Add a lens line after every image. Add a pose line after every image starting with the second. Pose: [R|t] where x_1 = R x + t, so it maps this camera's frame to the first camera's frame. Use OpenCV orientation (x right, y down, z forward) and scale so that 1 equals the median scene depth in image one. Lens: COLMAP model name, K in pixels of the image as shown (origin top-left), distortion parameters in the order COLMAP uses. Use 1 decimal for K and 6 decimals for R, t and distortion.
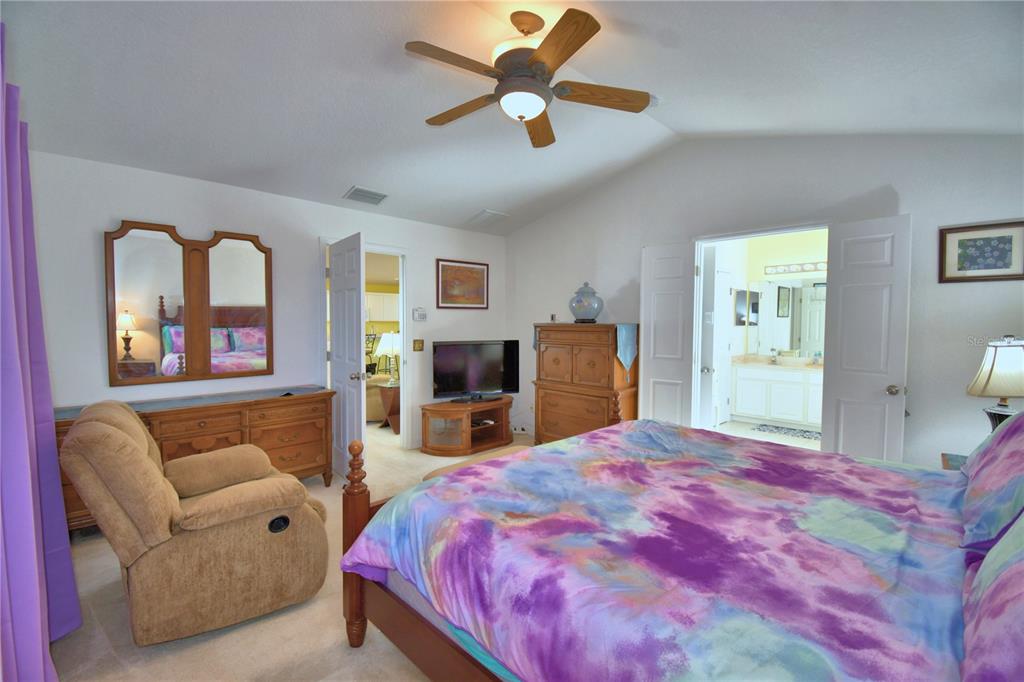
lens RADIAL K [[452.1, 0, 503.2], [0, 452.1, 341.6], [0, 0, 1]] dist [0.012618, -0.017548]
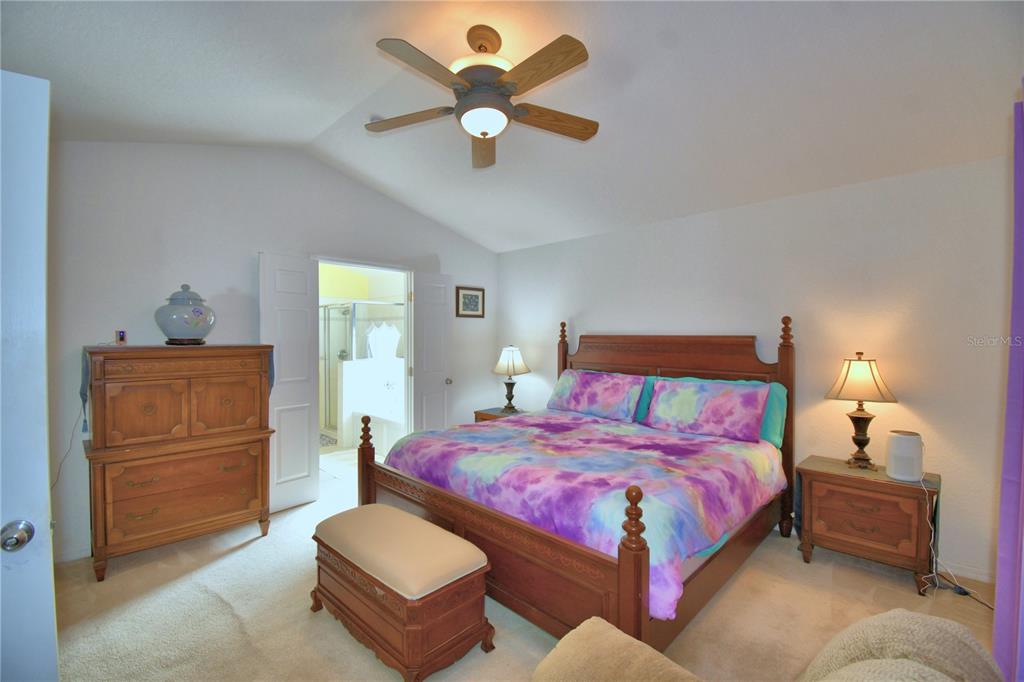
lens RADIAL K [[452.1, 0, 511.9], [0, 452.1, 337.8], [0, 0, 1]] dist [0.012618, -0.017548]
pose [[-0.029296, -0.007366, 0.999544, -1.164549], [0.047207, 0.998847, 0.008745, -0.079170], [-0.998455, 0.047442, -0.028915, 1.227670]]
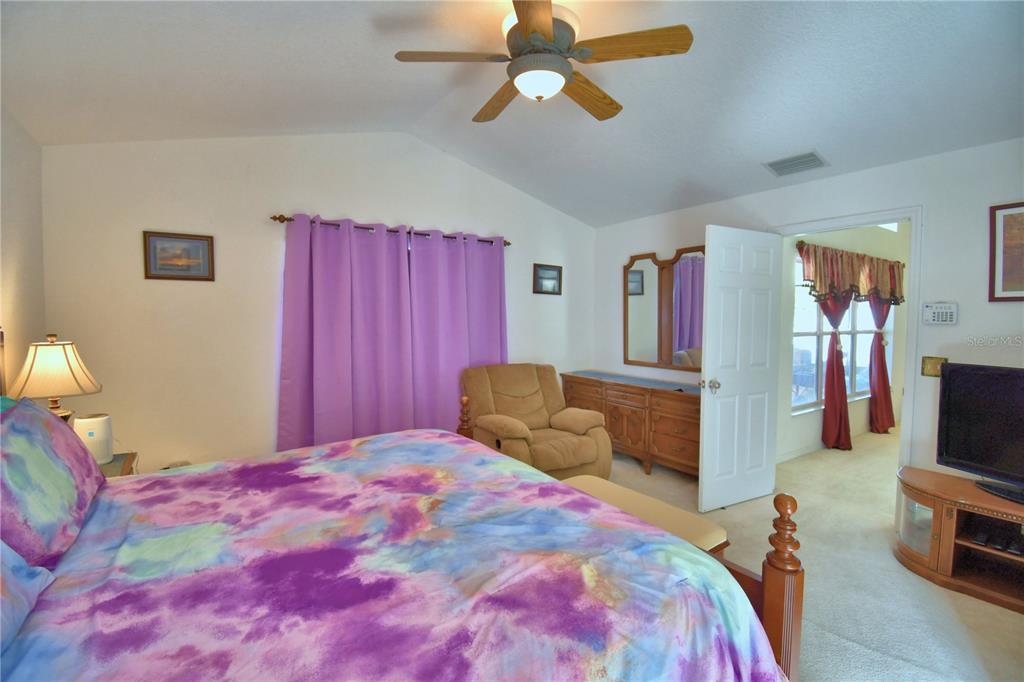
lens RADIAL K [[452.1, 0, 505.5], [0, 452.1, 337.5], [0, 0, 1]] dist [0.012618, -0.017548]
pose [[-0.181703, 0.036055, -0.982692, 1.189768], [-0.050902, 0.997643, 0.046016, -0.069126], [0.982035, 0.058382, -0.179439, 1.394472]]
